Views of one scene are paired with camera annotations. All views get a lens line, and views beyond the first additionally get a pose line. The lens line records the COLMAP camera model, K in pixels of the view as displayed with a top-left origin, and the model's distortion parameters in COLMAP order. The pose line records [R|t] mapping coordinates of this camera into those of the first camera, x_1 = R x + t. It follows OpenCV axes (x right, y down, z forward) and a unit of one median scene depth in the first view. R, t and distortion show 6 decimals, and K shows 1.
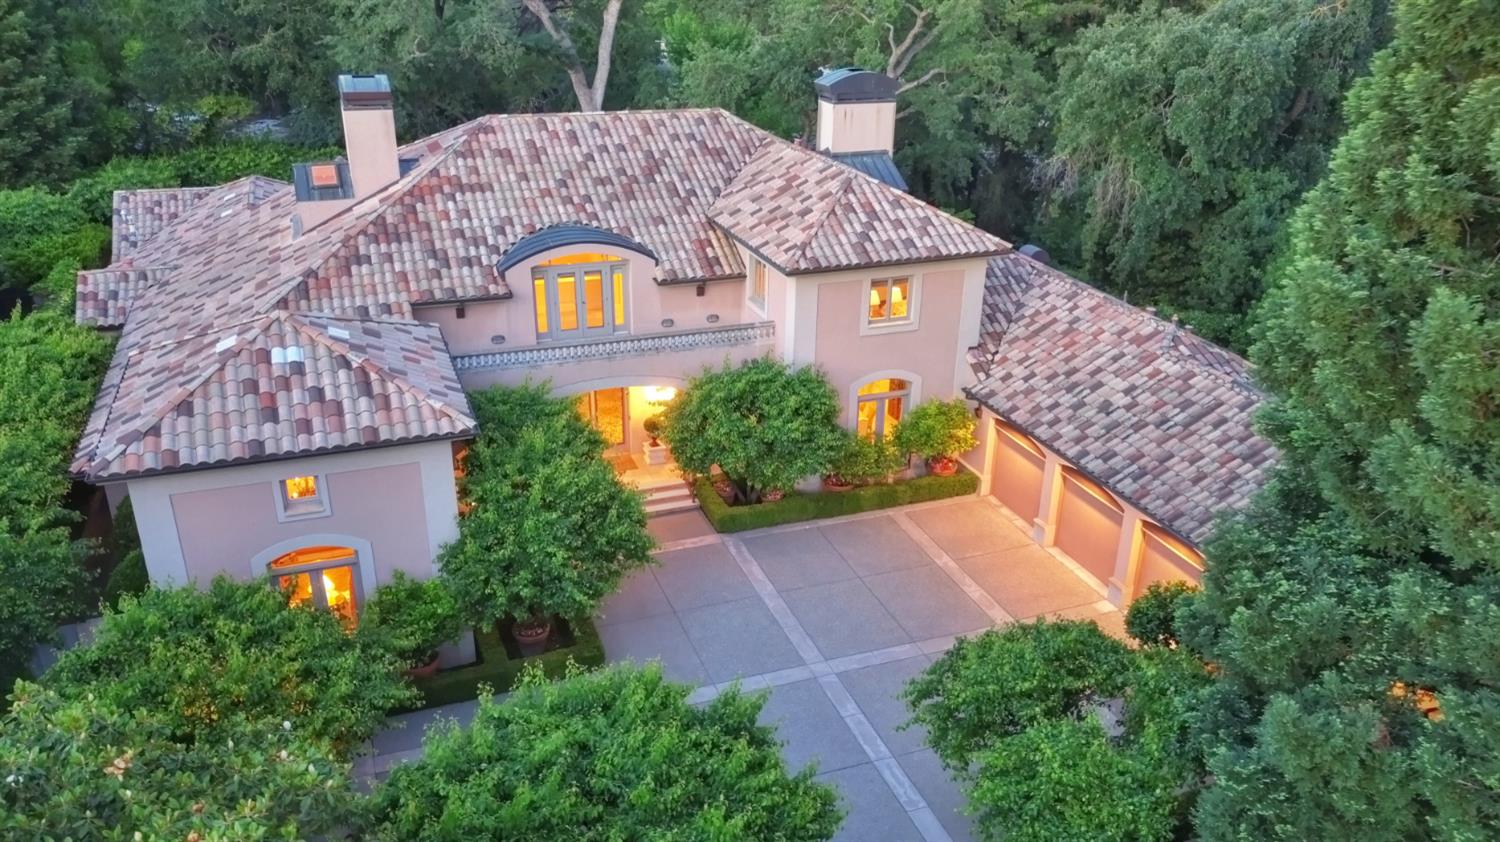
lens RADIAL K [[1145.5, 0, 750.1], [0, 1145.5, 445.8], [0, 0, 1]] dist [0.148122, -0.299252]
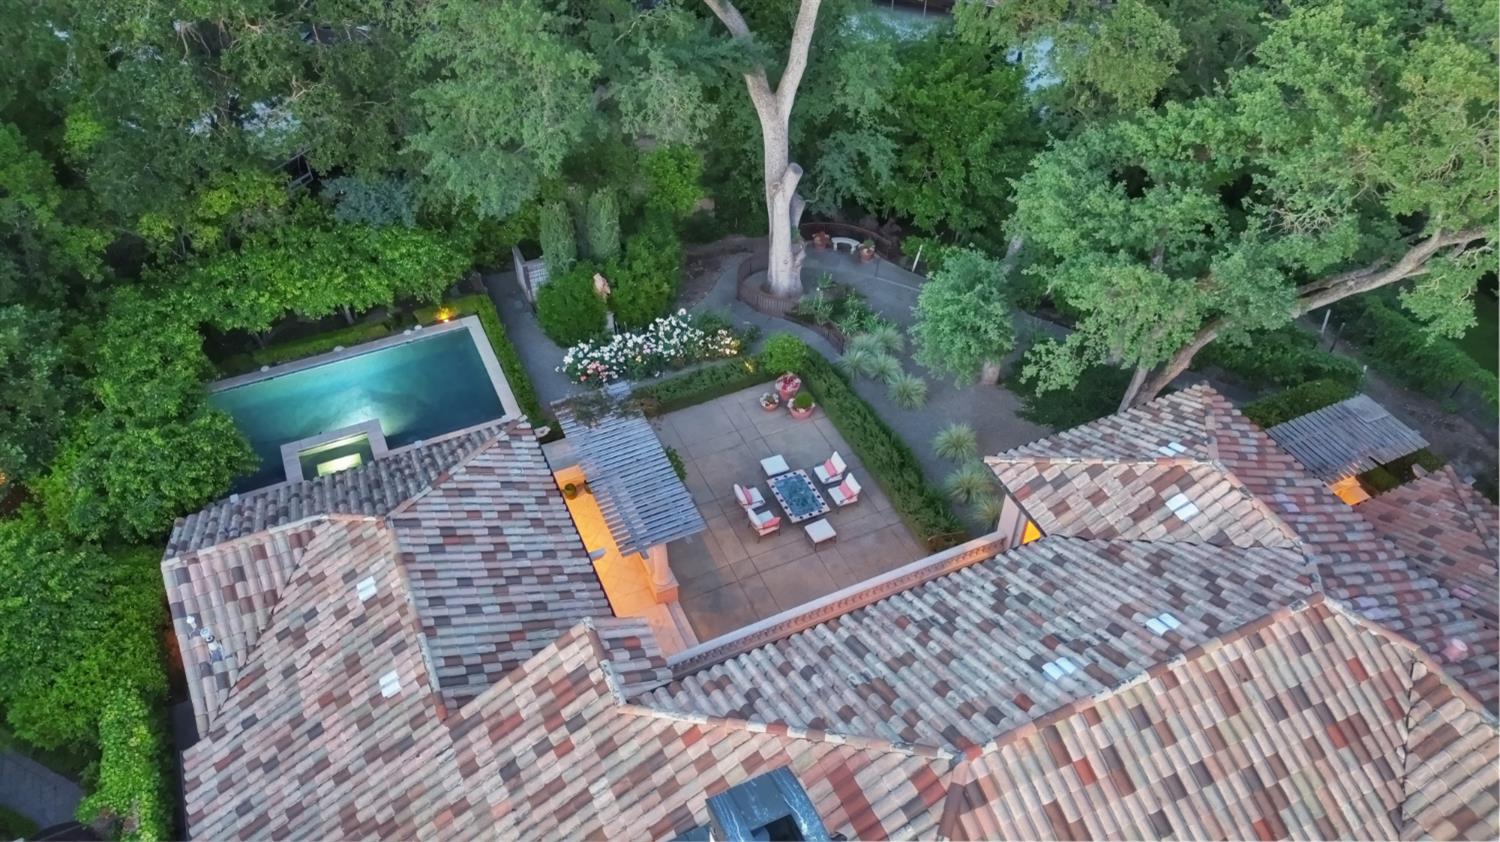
lens RADIAL K [[1052.8, 0, 754.0], [0, 1052.8, 432.8], [0, 0, 1]] dist [0.088506, -0.098030]
pose [[0.996813, -0.062550, 0.049502, -0.372657], [0.041537, 0.936823, 0.347330, -0.656198], [-0.068100, -0.344167, 0.936436, 0.686913]]
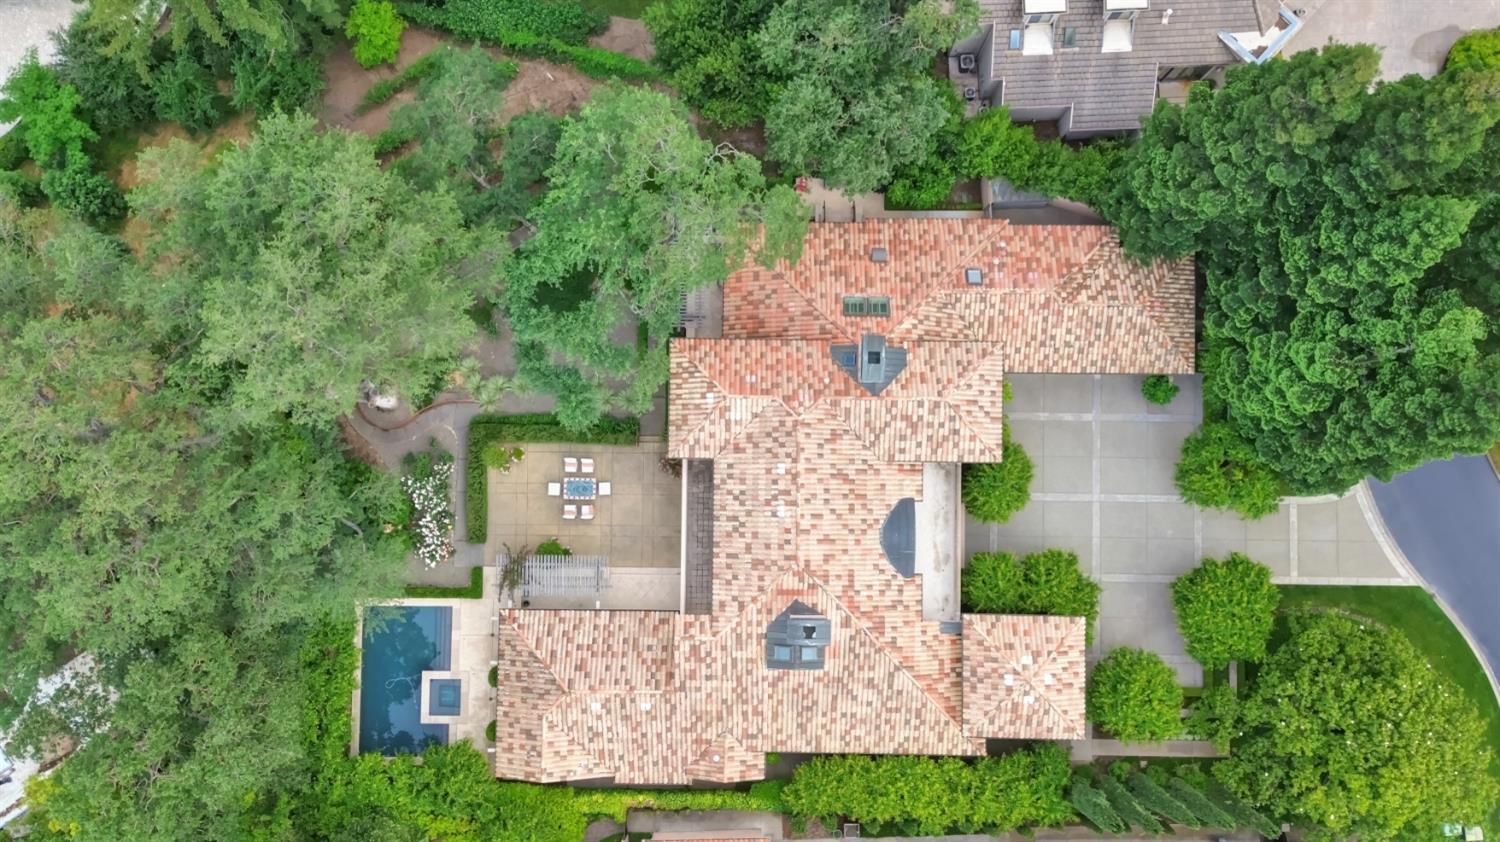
lens RADIAL K [[1148.0, 0, 755.9], [0, 1148.0, 465.5], [0, 0, 1]] dist [0.192640, -0.515014]
pose [[0.357833, -0.933631, 0.017012, -0.161565], [0.388348, 0.165361, 0.906555, -2.093416], [-0.849201, -0.317788, 0.421745, 0.427795]]
